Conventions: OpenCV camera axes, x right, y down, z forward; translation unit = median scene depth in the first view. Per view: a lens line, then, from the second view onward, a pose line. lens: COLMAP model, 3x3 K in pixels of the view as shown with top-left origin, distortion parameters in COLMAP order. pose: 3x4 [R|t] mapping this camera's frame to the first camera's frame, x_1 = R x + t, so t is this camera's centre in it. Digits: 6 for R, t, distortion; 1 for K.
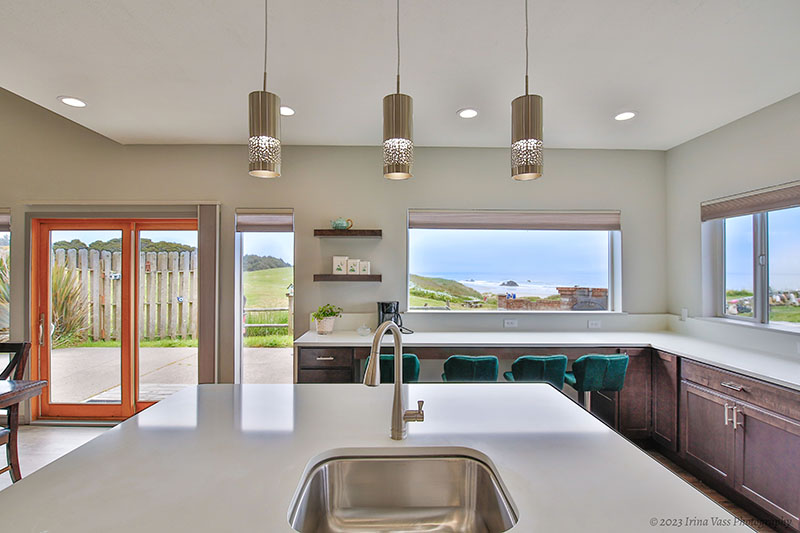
lens RADIAL K [[375.3, 0, 400.0], [0, 375.3, 266.5], [0, 0, 1]] dist [-0.030767, 0.000148]
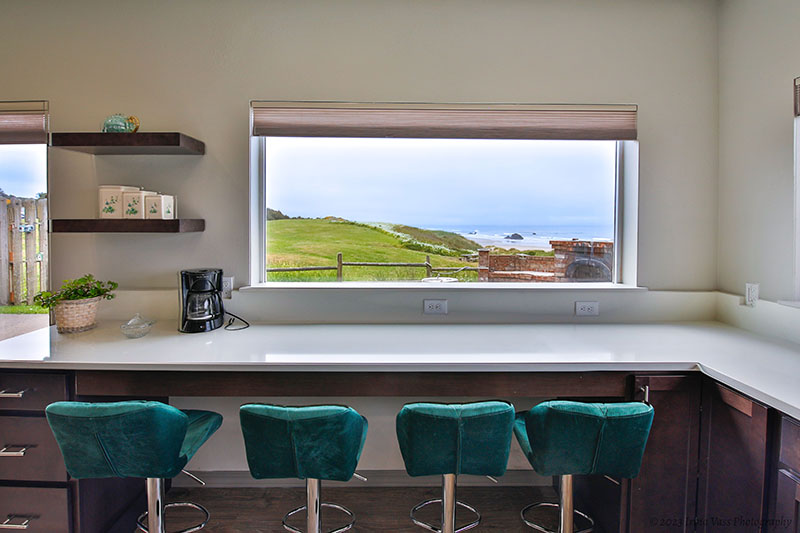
lens RADIAL K [[387.0, 0, 413.4], [0, 387.0, 234.4], [0, 0, 1]] dist [-0.031478, 0.000356]
pose [[0.999627, -0.000629, 0.027302, 0.245869], [-0.000478, 0.999180, 0.040495, 0.020391], [-0.027305, -0.040493, 0.998807, 0.435277]]
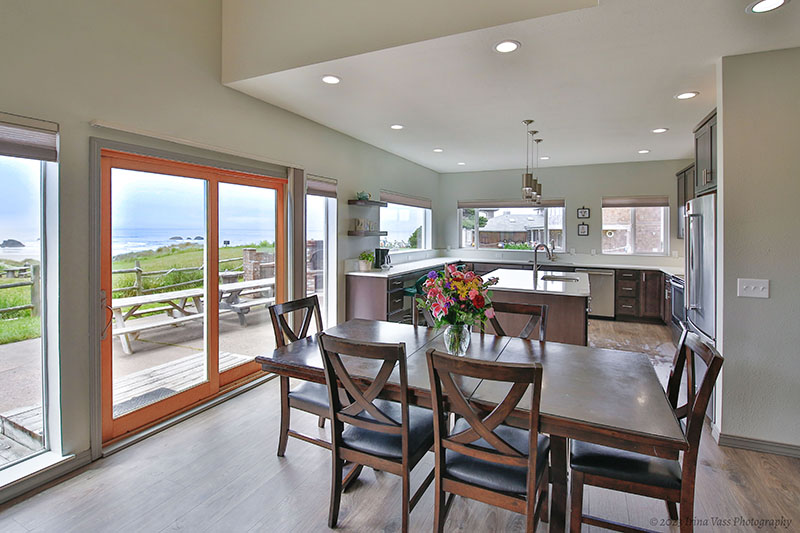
lens RADIAL K [[375.3, 0, 400.0], [0, 375.3, 266.5], [0, 0, 1]] dist [-0.030767, 0.000148]
pose [[0.437593, -0.090401, 0.894617, -1.360047], [-0.015008, 0.994060, 0.107791, -0.003037], [-0.899048, -0.060595, 0.433637, 0.235779]]
